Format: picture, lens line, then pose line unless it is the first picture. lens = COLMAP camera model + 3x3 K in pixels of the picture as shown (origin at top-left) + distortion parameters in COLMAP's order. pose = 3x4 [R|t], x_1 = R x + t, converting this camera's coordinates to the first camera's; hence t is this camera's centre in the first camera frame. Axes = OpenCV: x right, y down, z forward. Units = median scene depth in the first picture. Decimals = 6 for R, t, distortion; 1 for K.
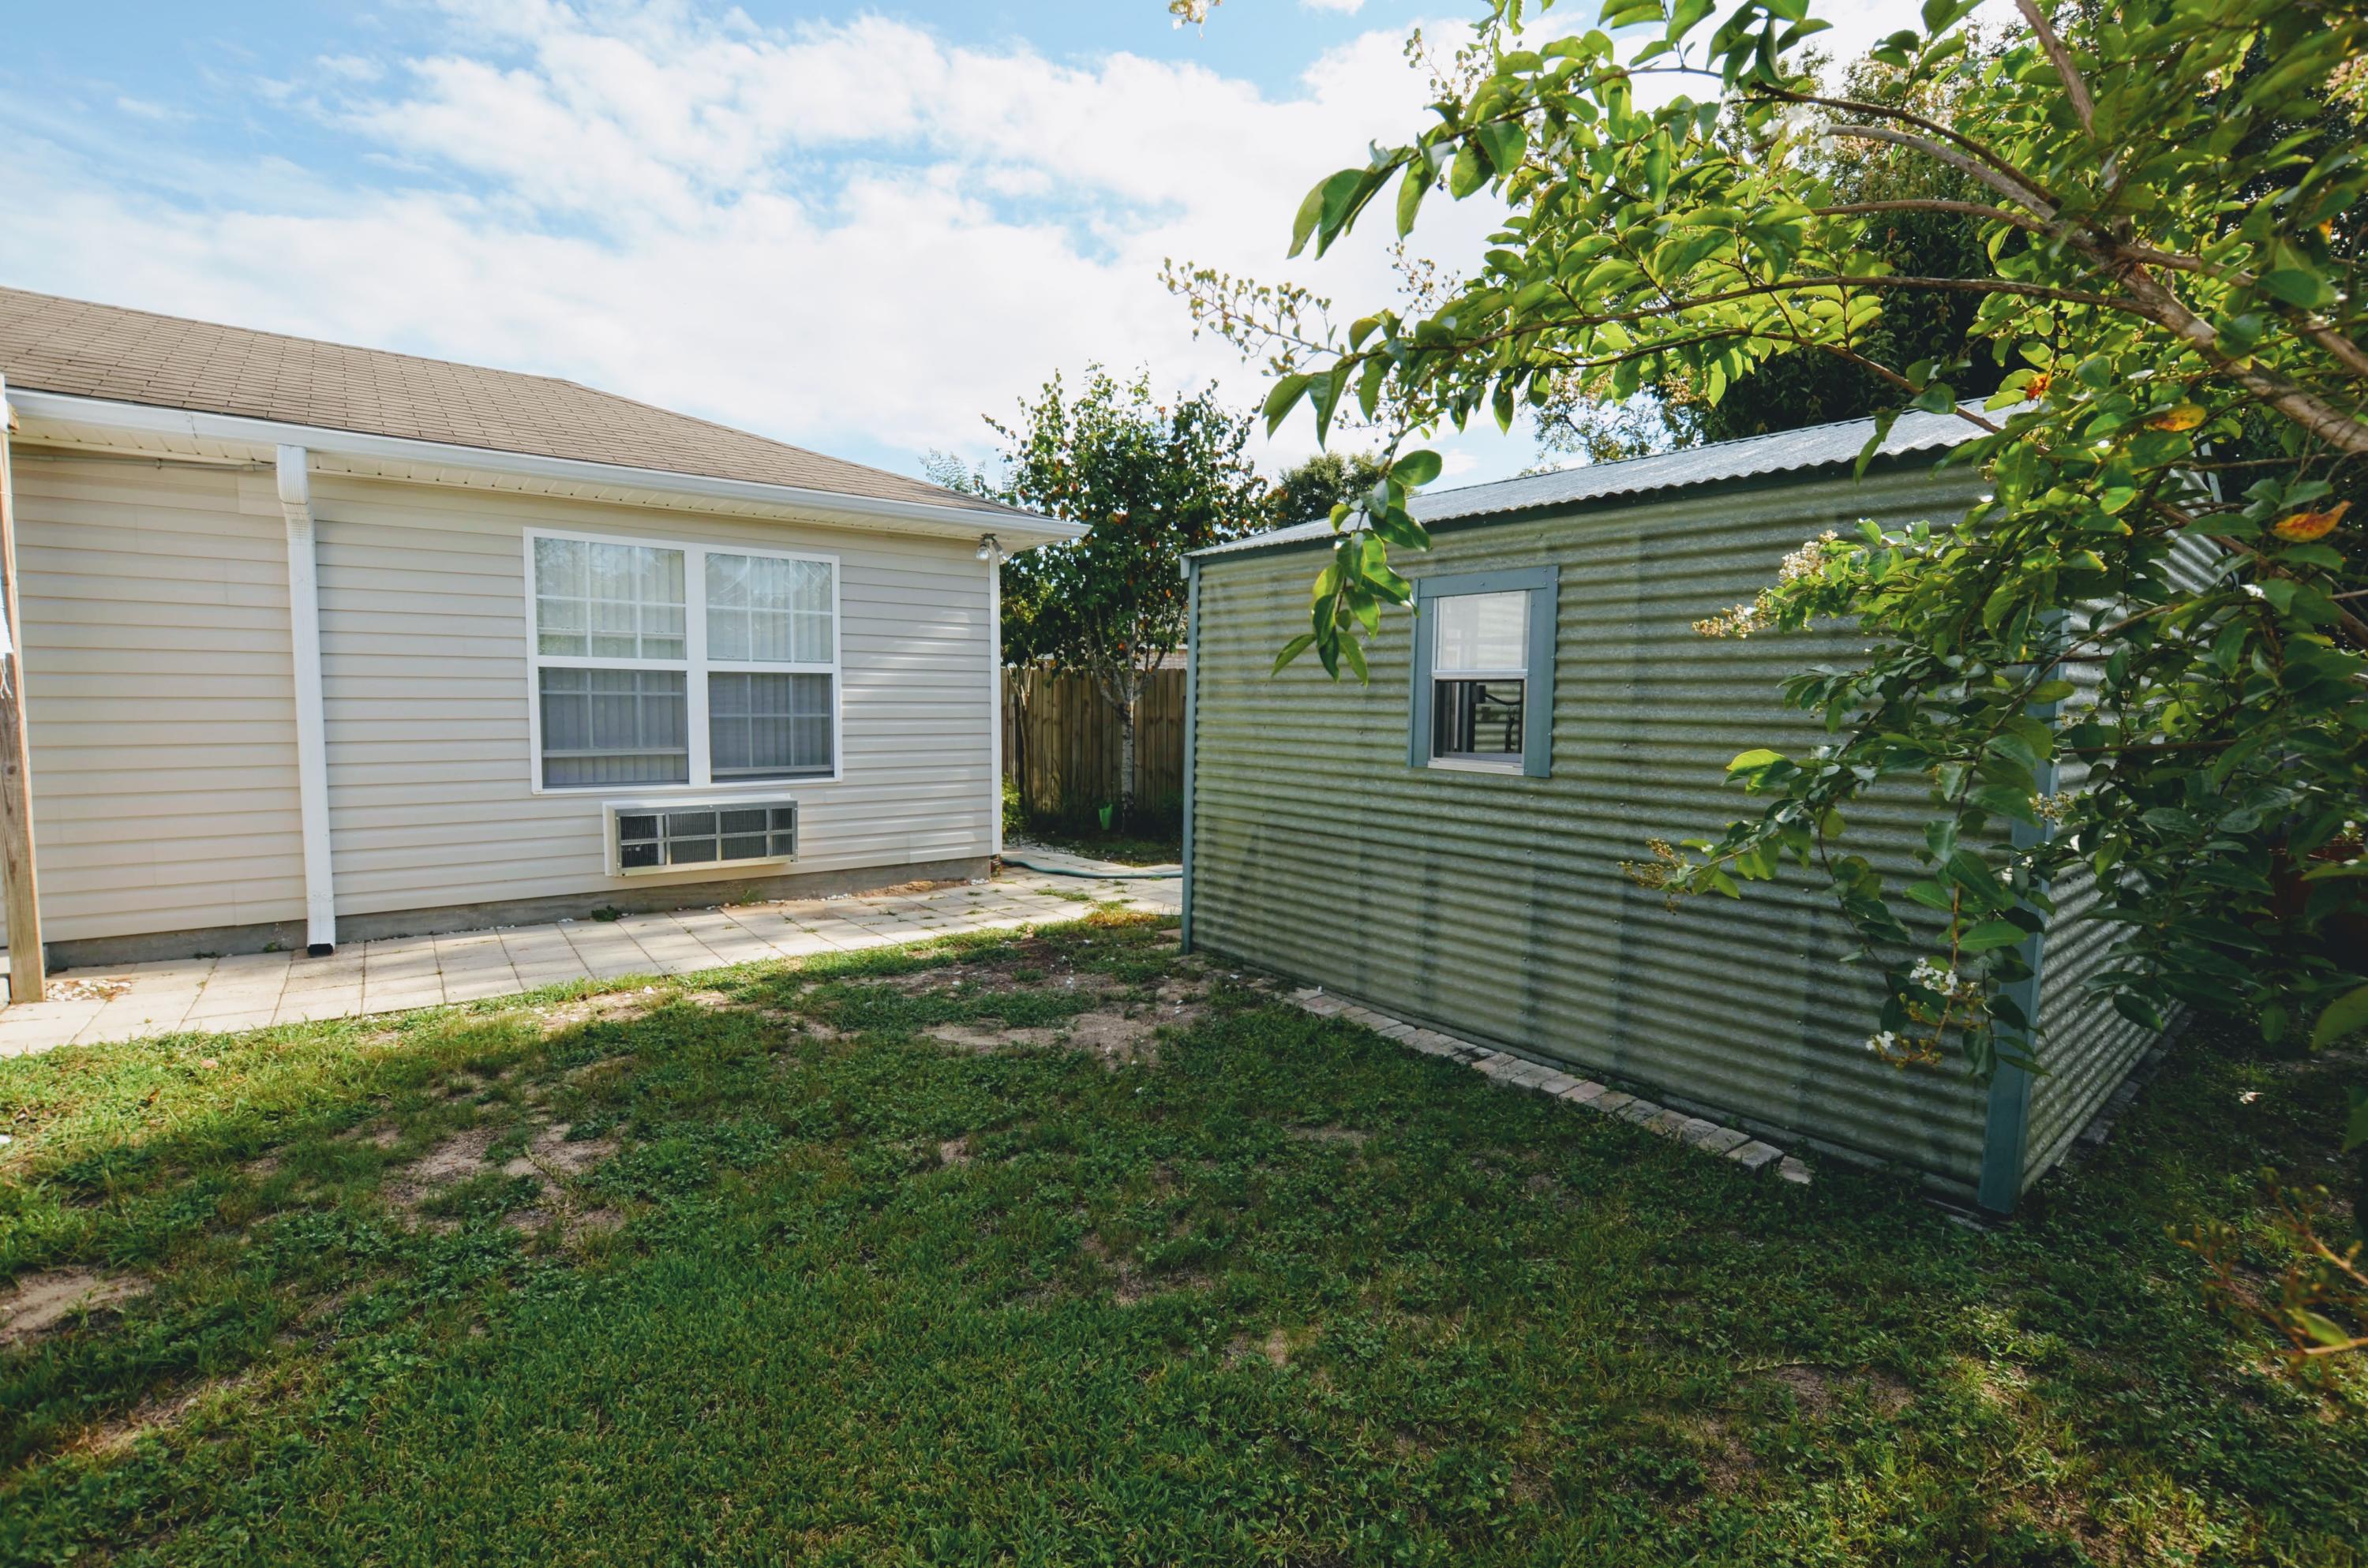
lens RADIAL K [[1040.1, 0, 1200.1], [0, 1040.1, 782.1], [0, 0, 1]] dist [-0.036413, 0.006375]
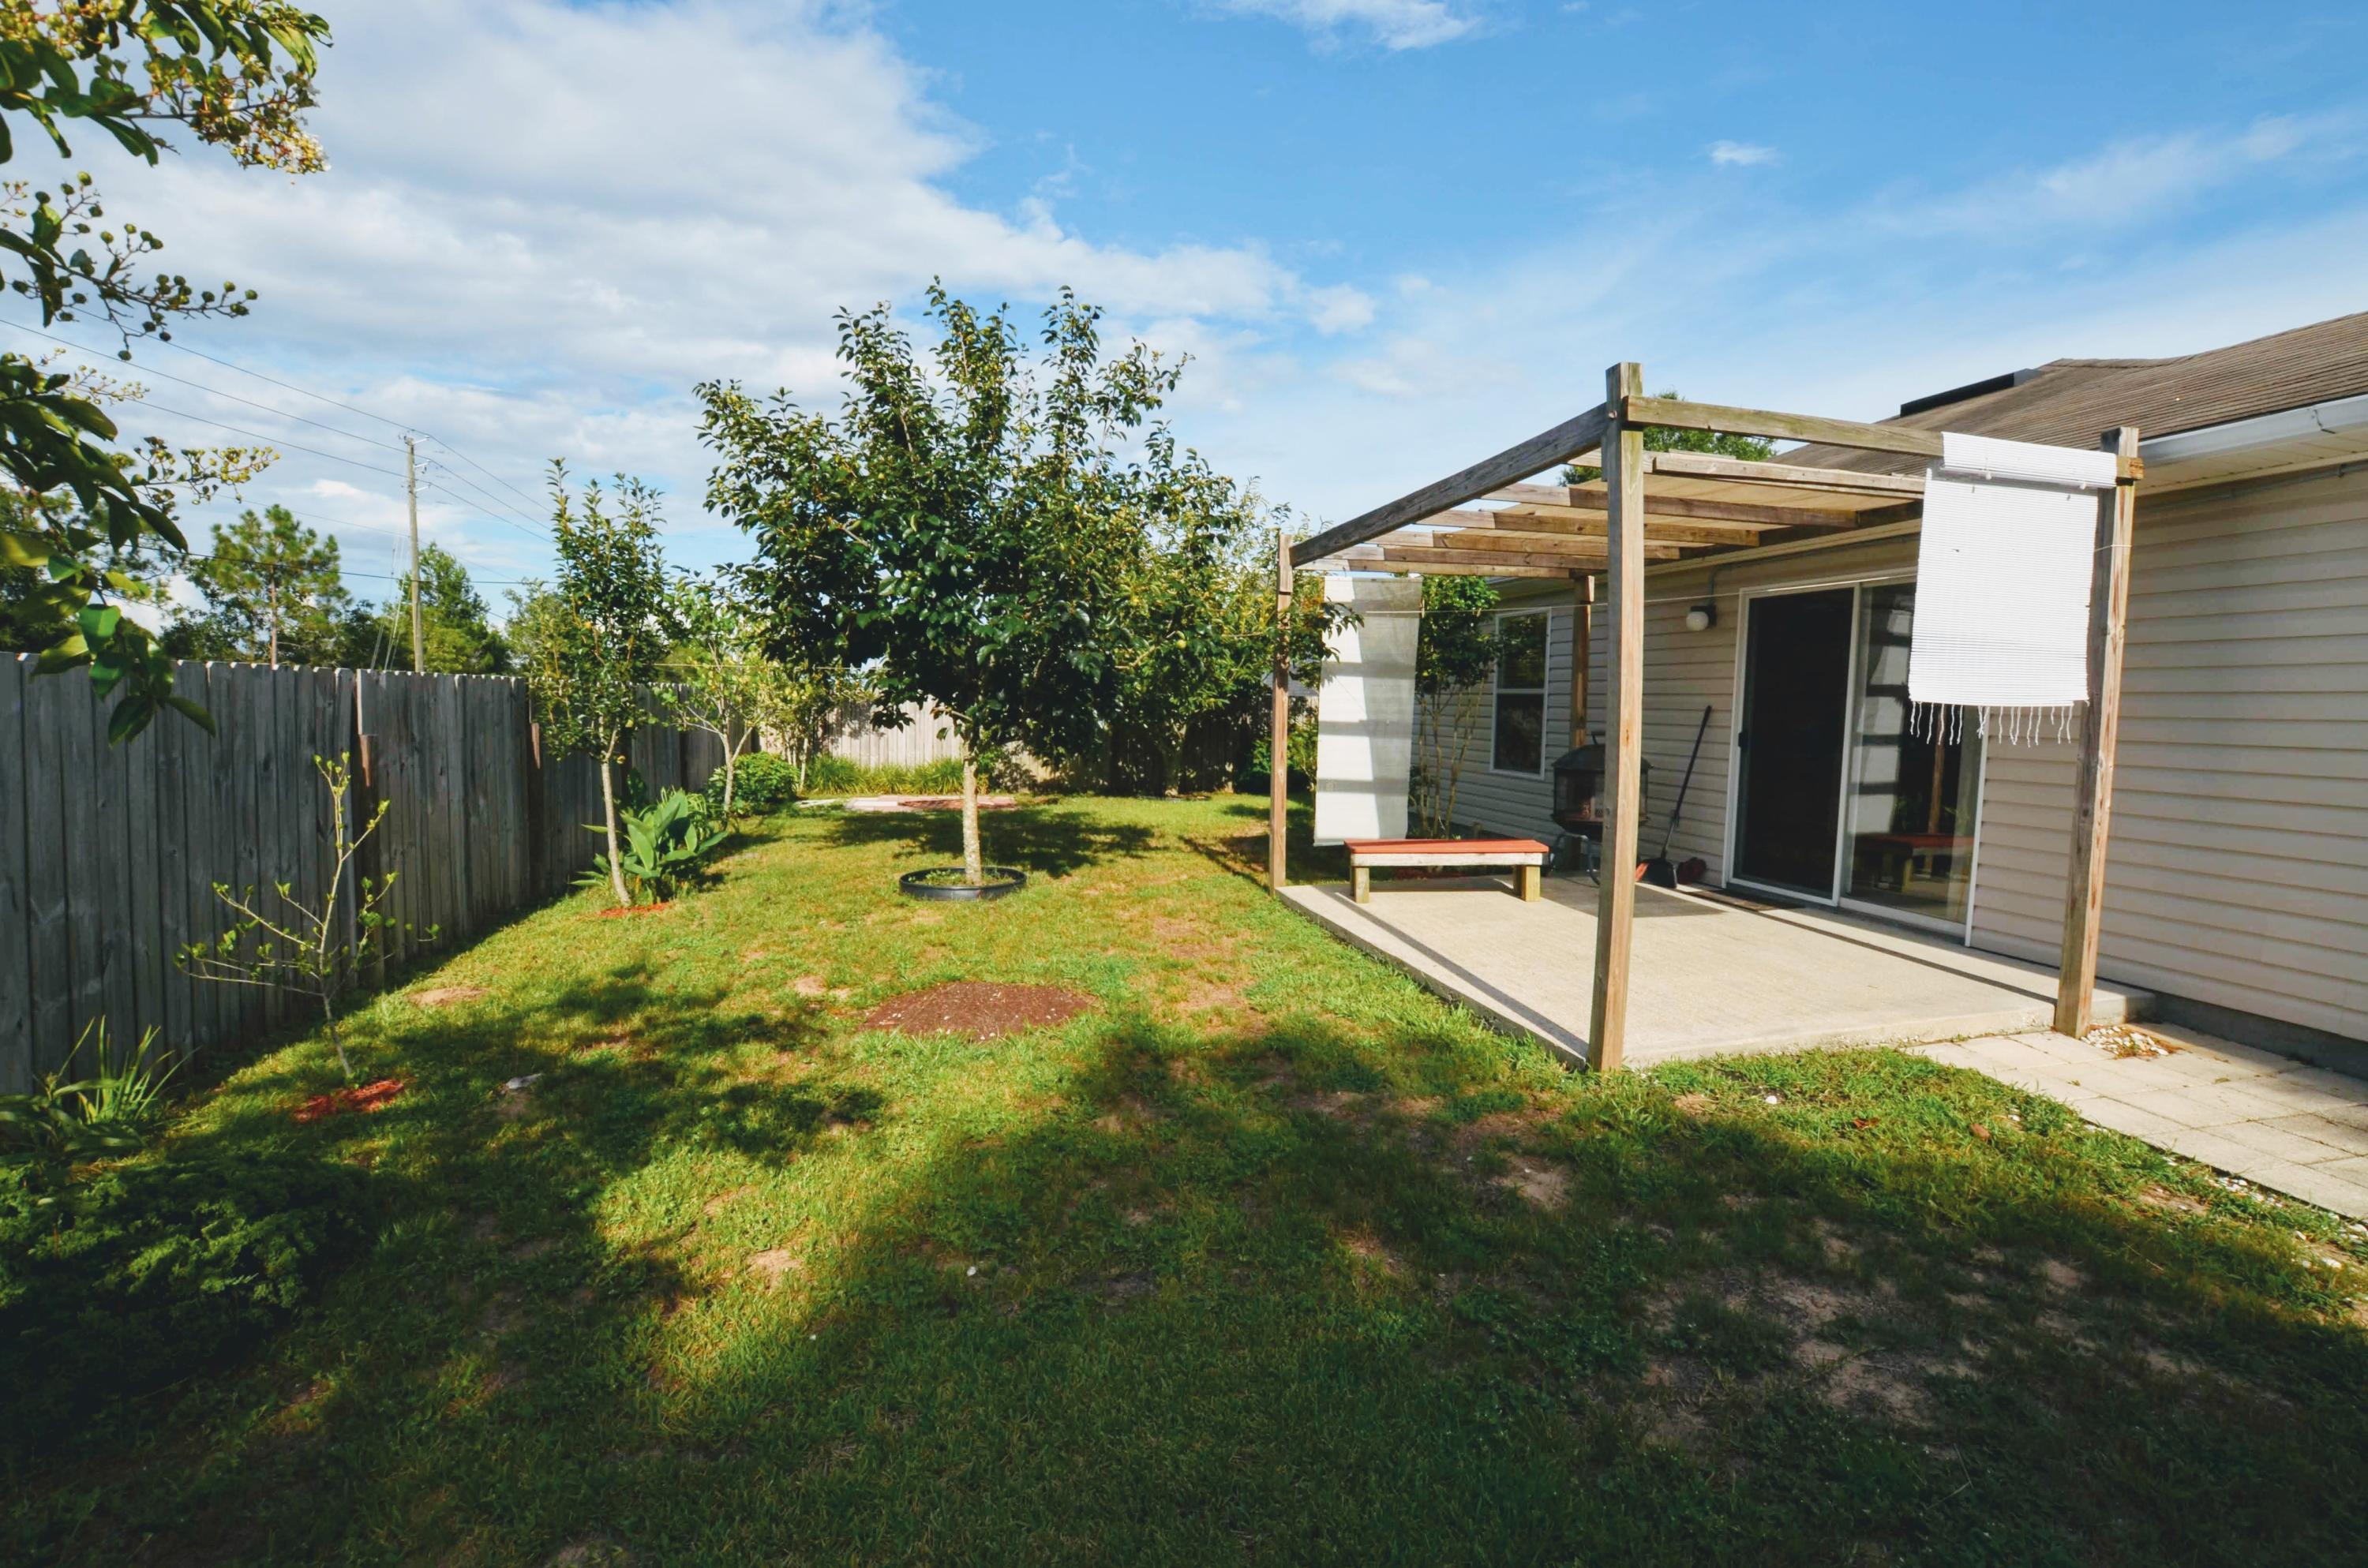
lens RADIAL K [[1040.1, 0, 1200.1], [0, 1040.1, 782.1], [0, 0, 1]] dist [-0.036413, 0.006375]
pose [[-0.408226, 0.038859, -0.912054, 0.179953], [-0.105277, 0.990424, 0.089318, -0.054756], [0.906790, 0.132480, -0.400225, 0.805941]]
